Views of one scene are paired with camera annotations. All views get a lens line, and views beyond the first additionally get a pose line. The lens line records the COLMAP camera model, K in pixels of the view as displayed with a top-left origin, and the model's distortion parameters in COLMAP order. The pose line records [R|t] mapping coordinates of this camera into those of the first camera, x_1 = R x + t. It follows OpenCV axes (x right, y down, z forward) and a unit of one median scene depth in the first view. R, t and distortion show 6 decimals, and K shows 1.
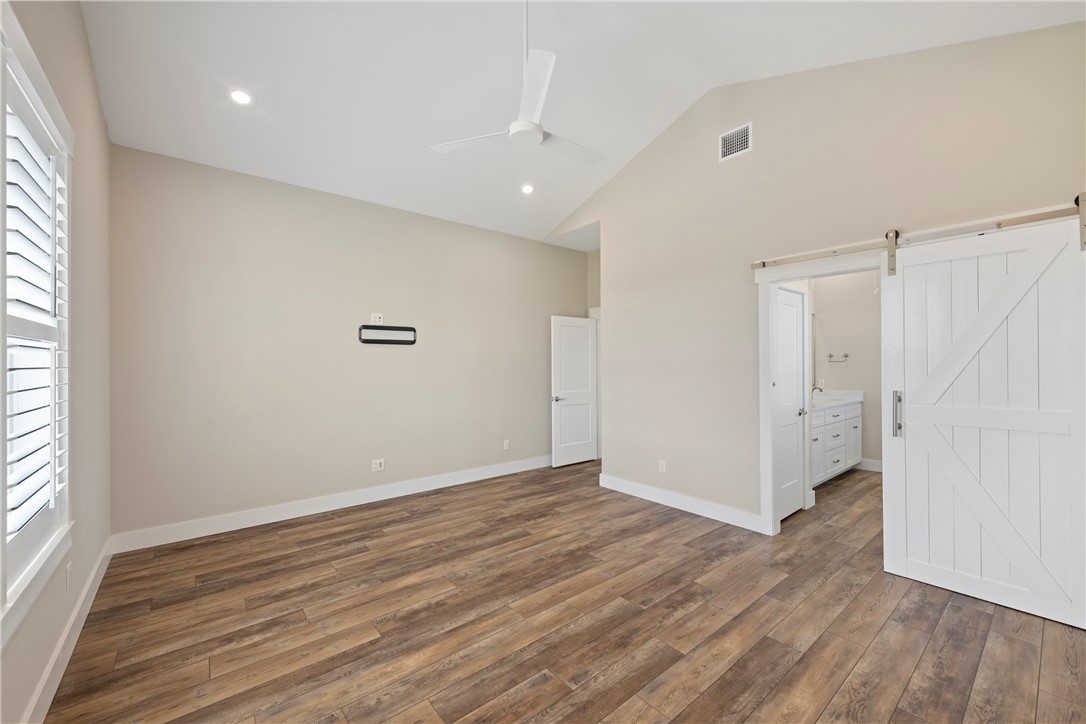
lens RADIAL K [[431.6, 0, 543.5], [0, 431.6, 365.9], [0, 0, 1]] dist [-0.003091, -0.000411]
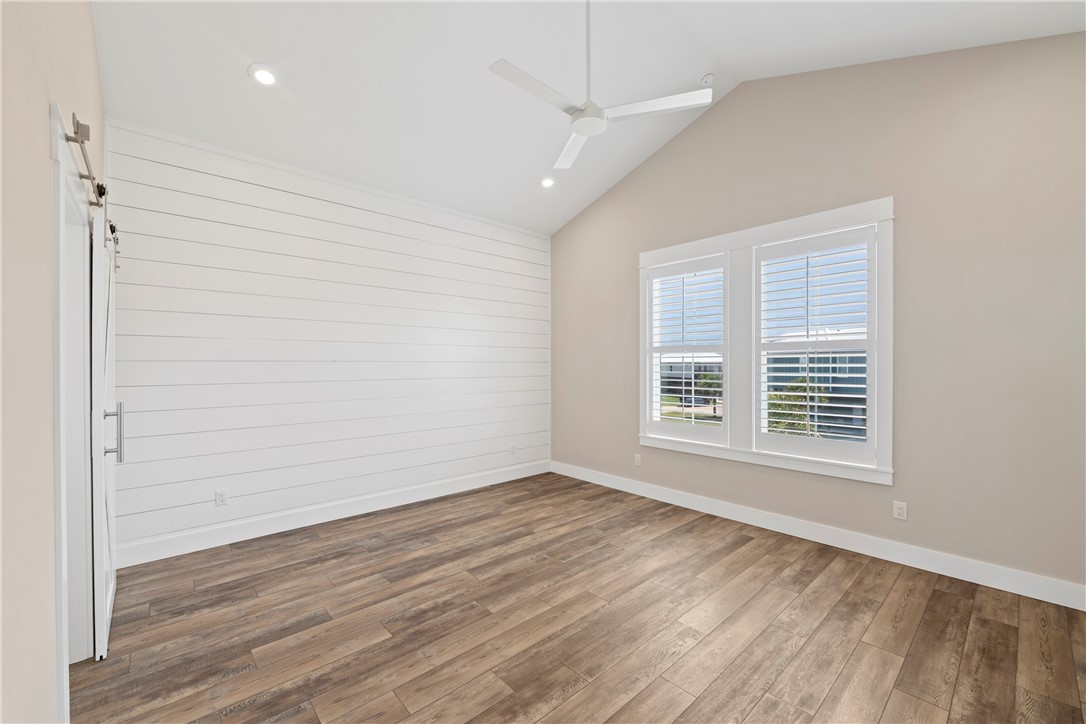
lens RADIAL K [[431.6, 0, 543.5], [0, 431.6, 365.9], [0, 0, 1]] dist [-0.003091, -0.000411]
pose [[-0.999073, 0.008534, -0.042204, 0.106775], [0.008244, 0.999941, 0.007061, -0.007146], [0.042262, 0.006707, -0.999084, 2.000545]]
